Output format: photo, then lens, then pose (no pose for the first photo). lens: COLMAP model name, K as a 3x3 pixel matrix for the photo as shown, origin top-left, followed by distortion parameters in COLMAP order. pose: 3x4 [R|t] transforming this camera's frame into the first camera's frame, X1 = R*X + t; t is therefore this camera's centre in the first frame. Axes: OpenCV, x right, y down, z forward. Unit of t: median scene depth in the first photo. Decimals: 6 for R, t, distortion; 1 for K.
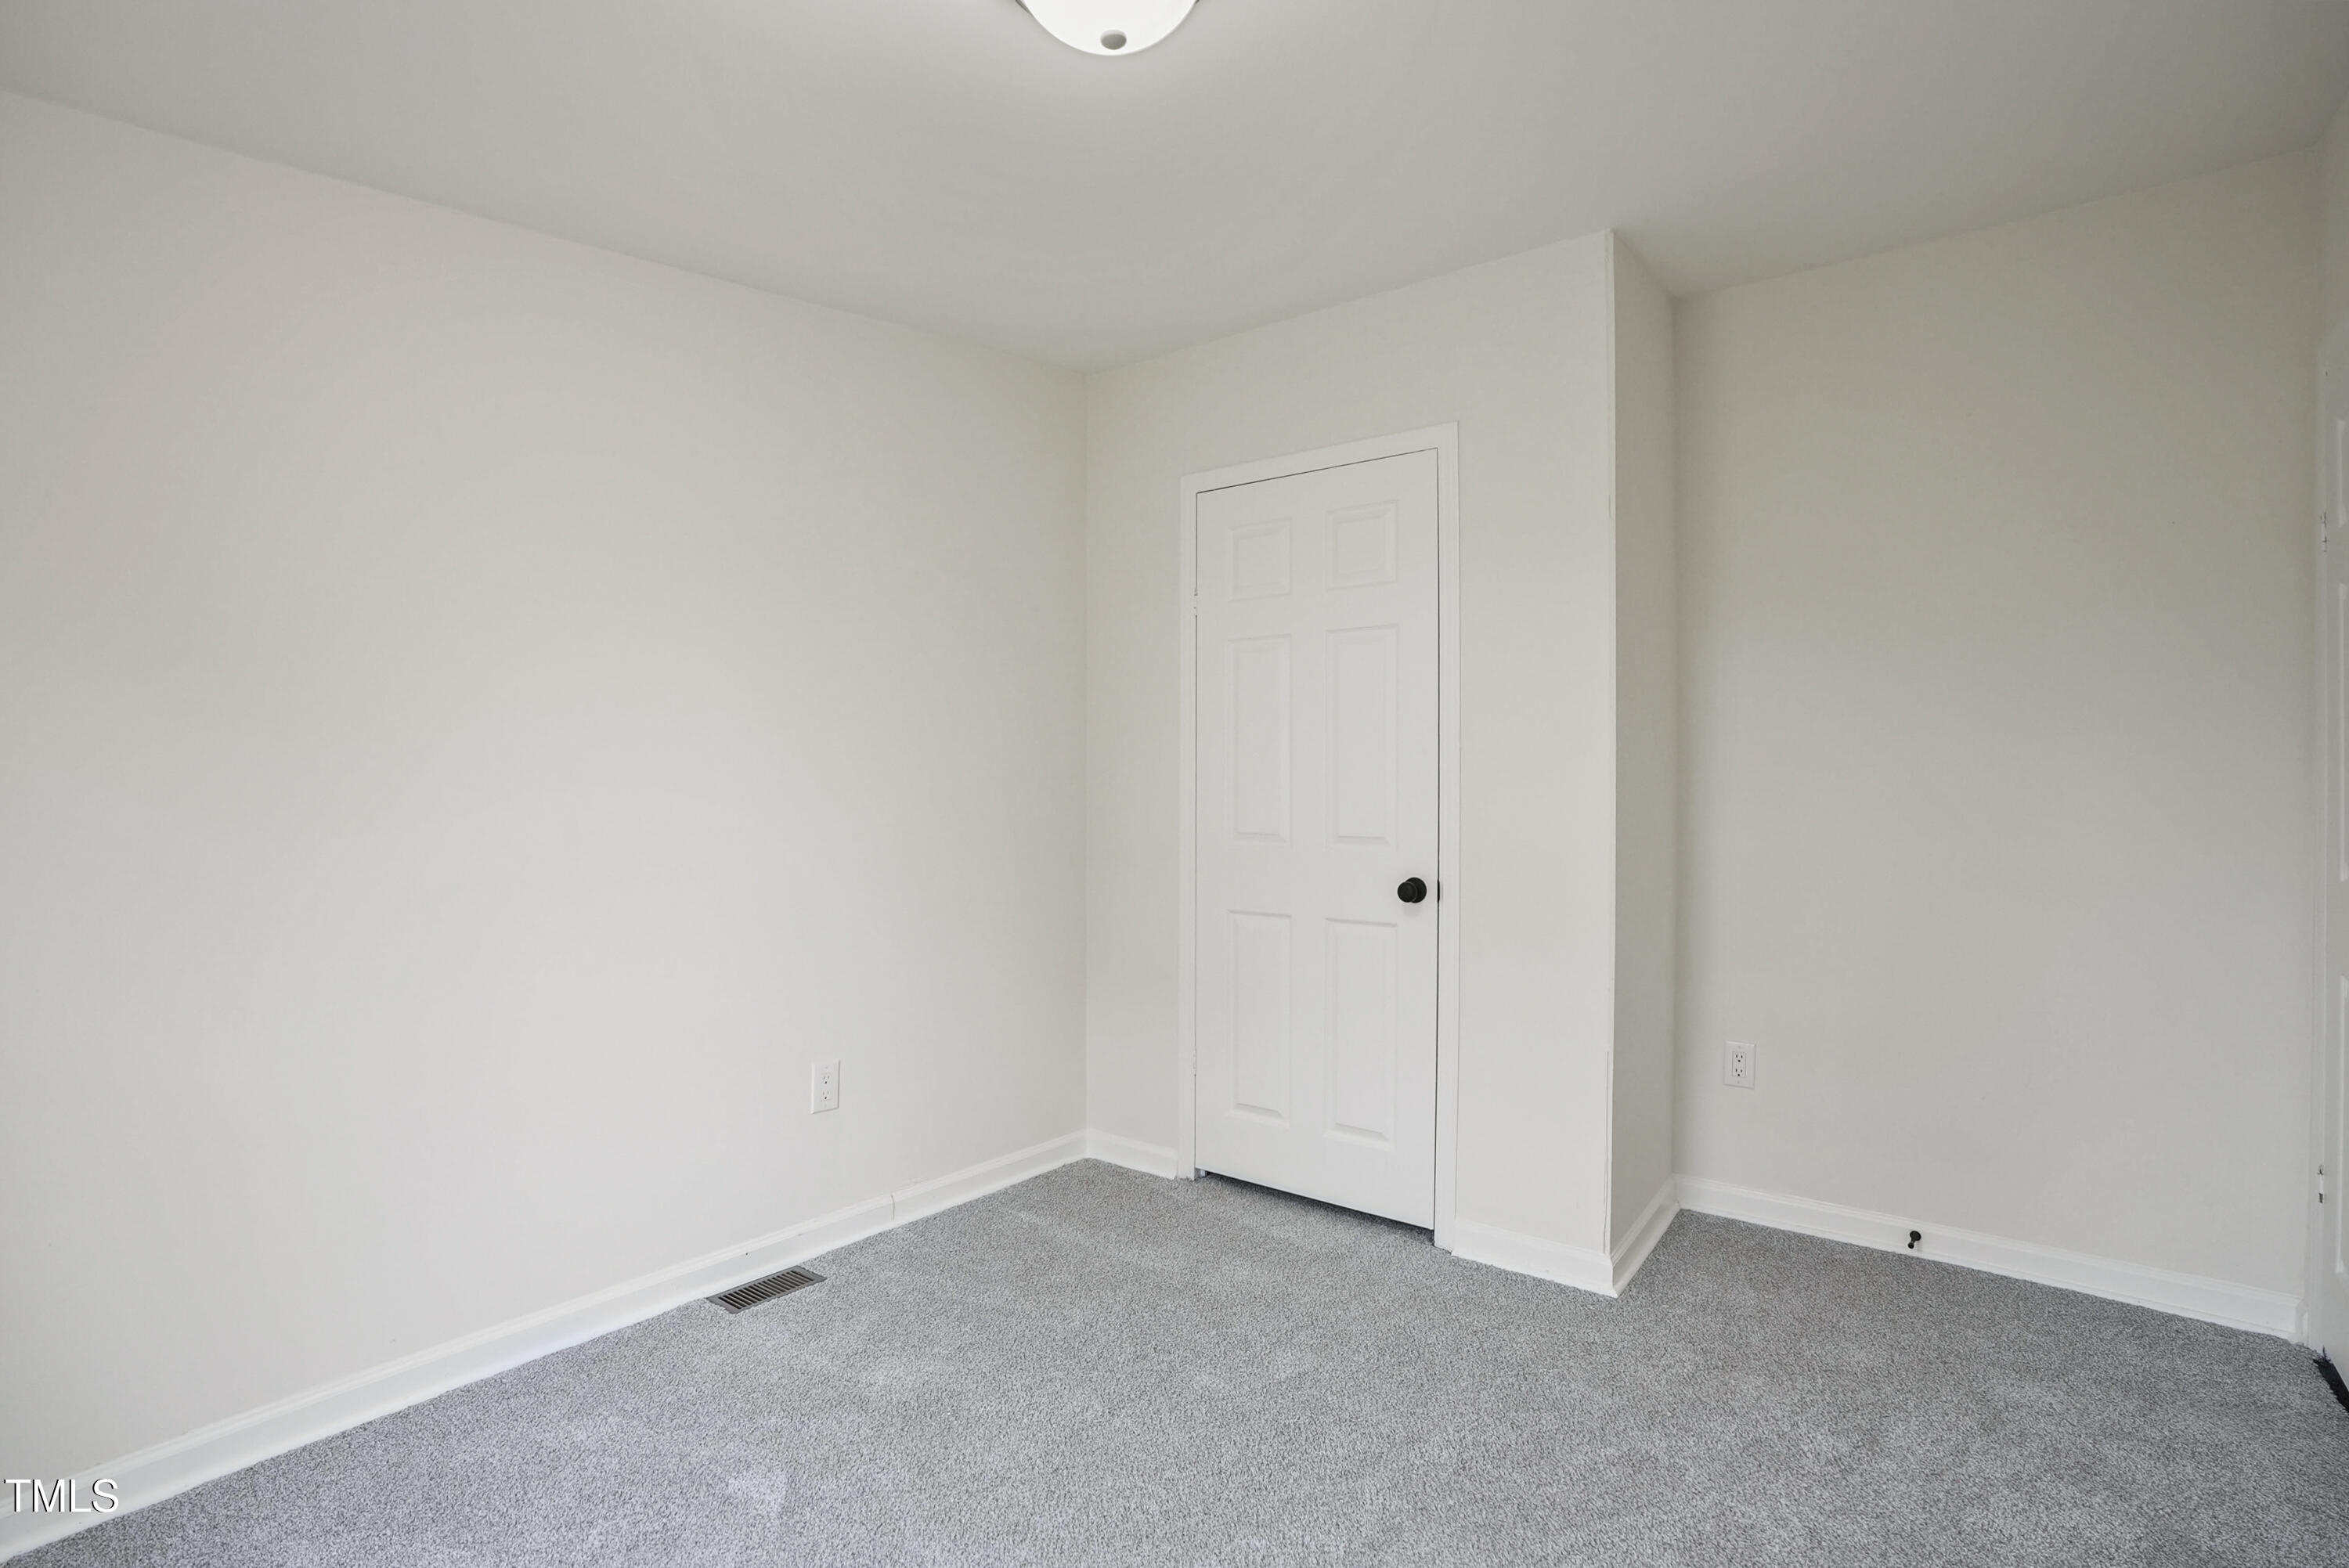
lens RADIAL K [[1094.3, 0, 1171.5], [0, 1094.3, 732.5], [0, 0, 1]] dist [-0.065679, 0.023489]
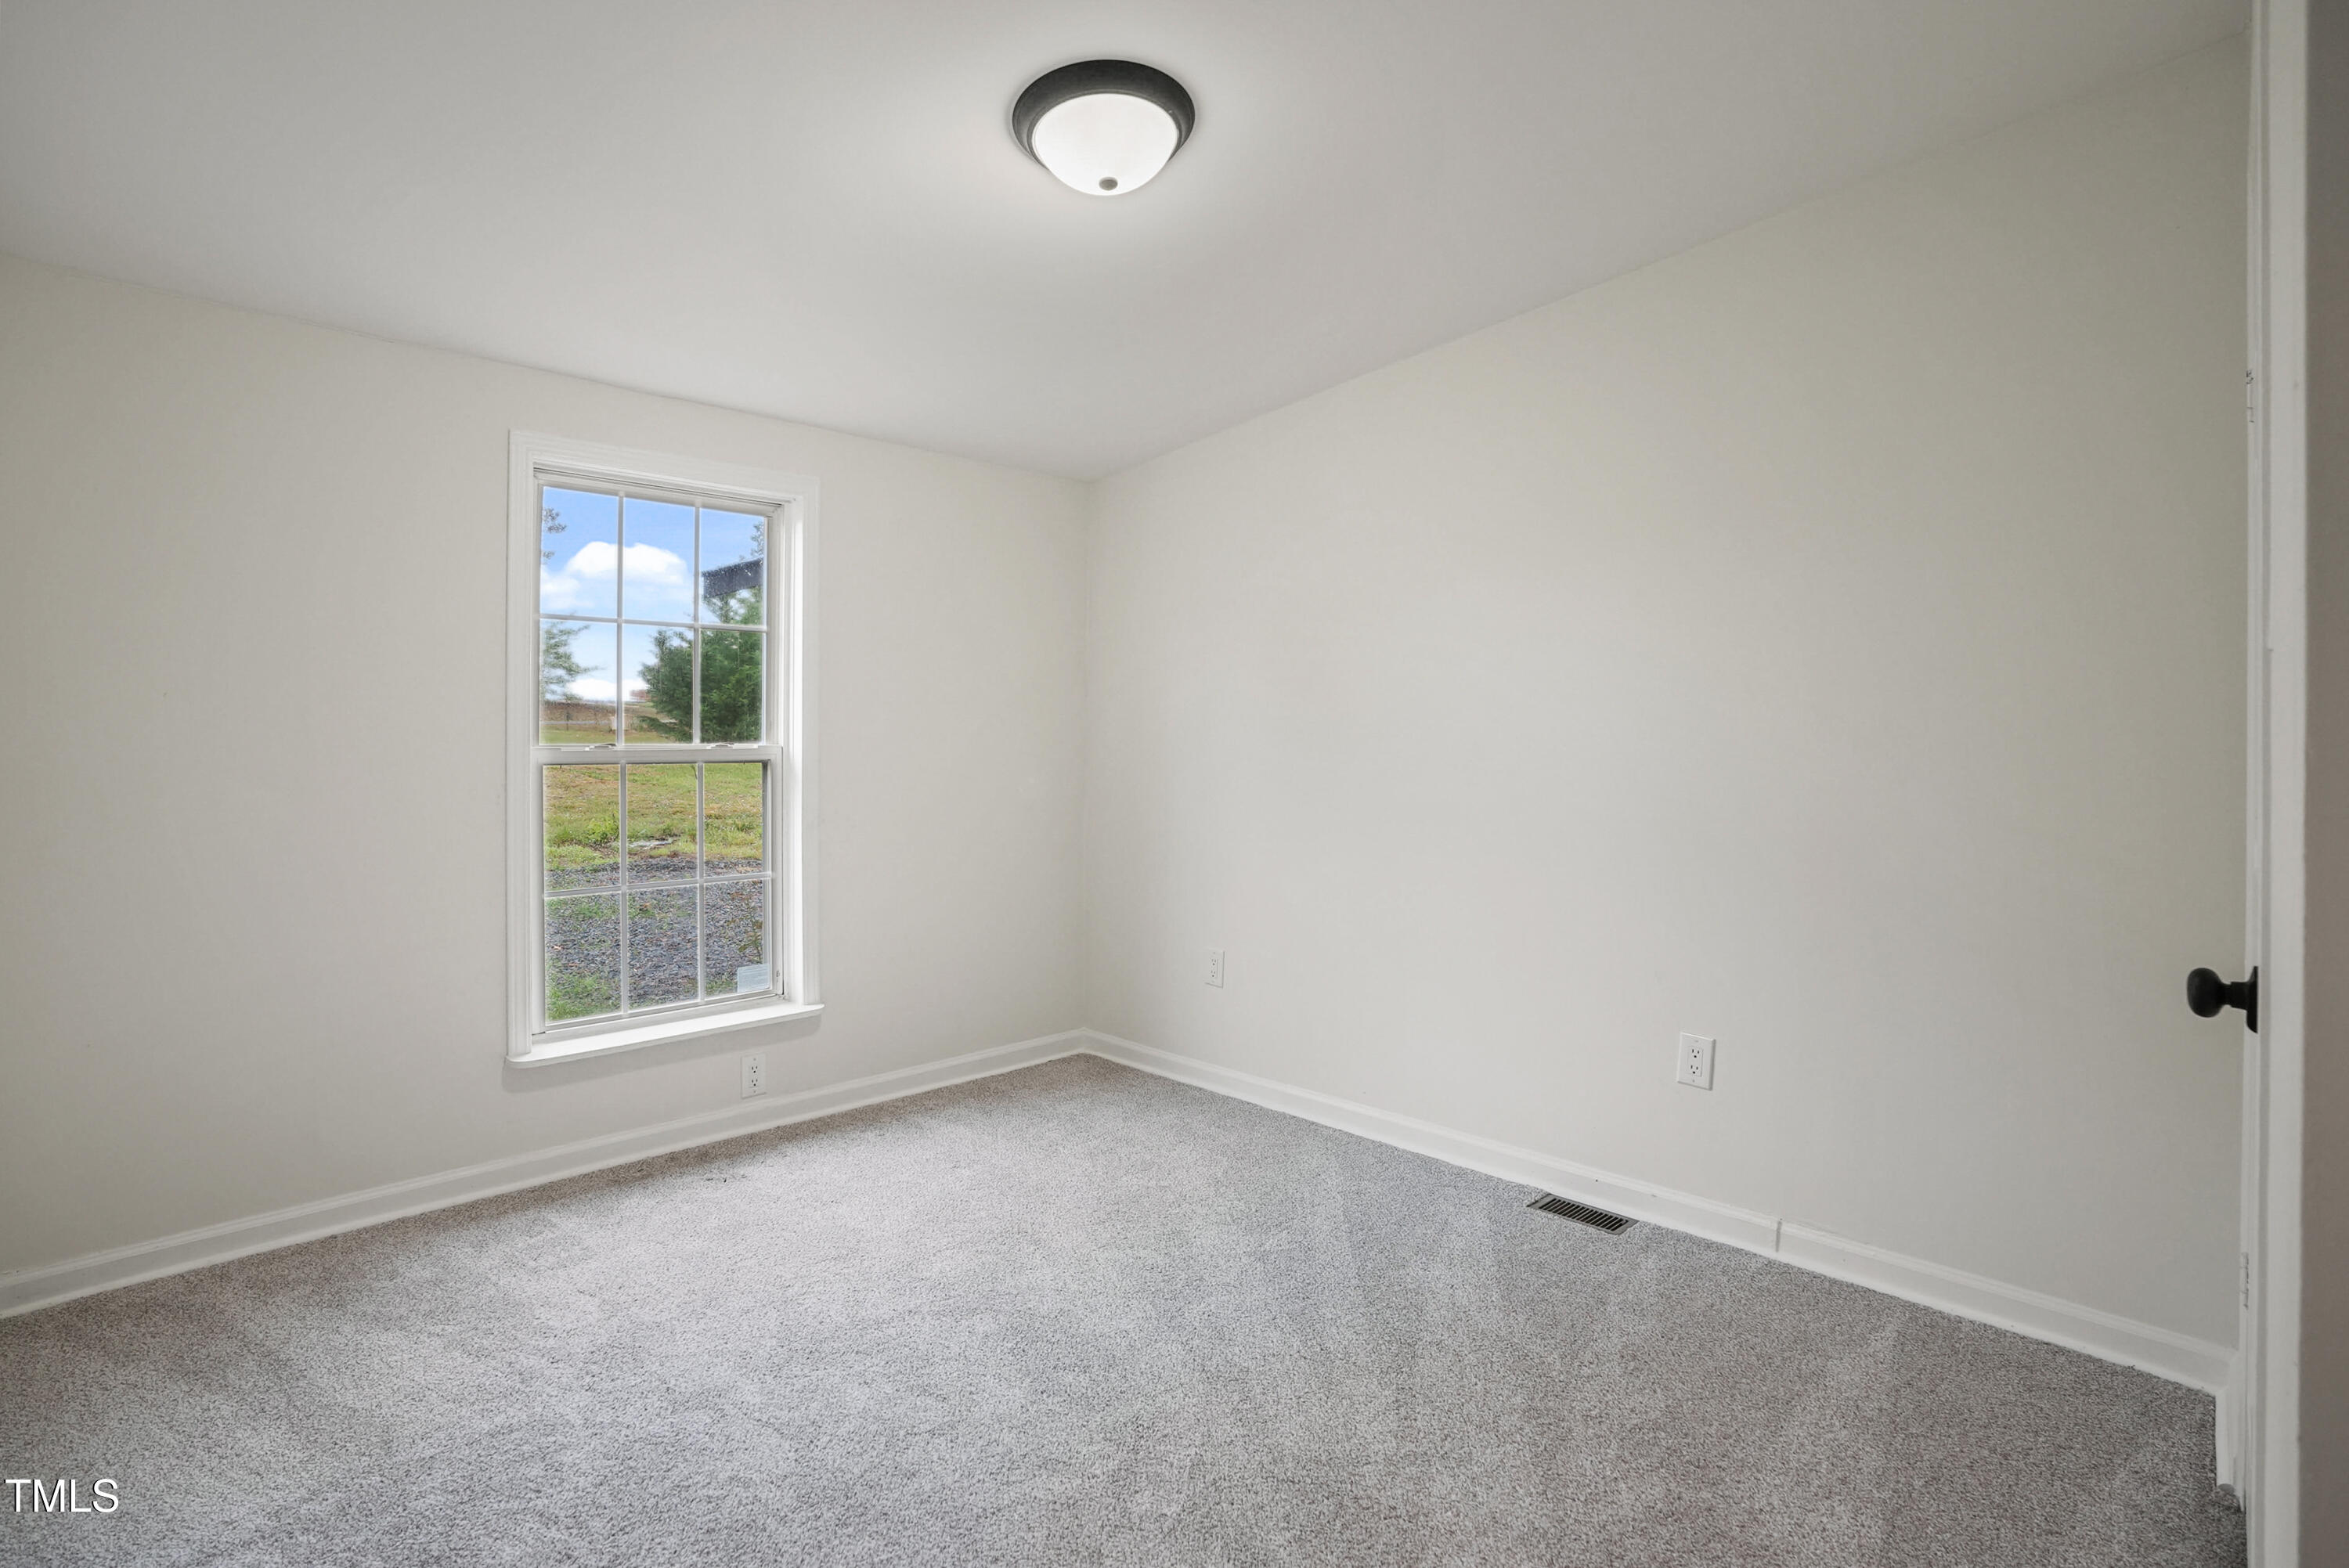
lens RADIAL K [[1094.3, 0, 1171.5], [0, 1094.3, 732.5], [0, 0, 1]] dist [-0.065679, 0.023489]
pose [[-0.119437, -0.013748, -0.992747, 0.695861], [0.044041, 0.998847, -0.019131, 0.038600], [0.991865, -0.046006, -0.118694, 0.693813]]
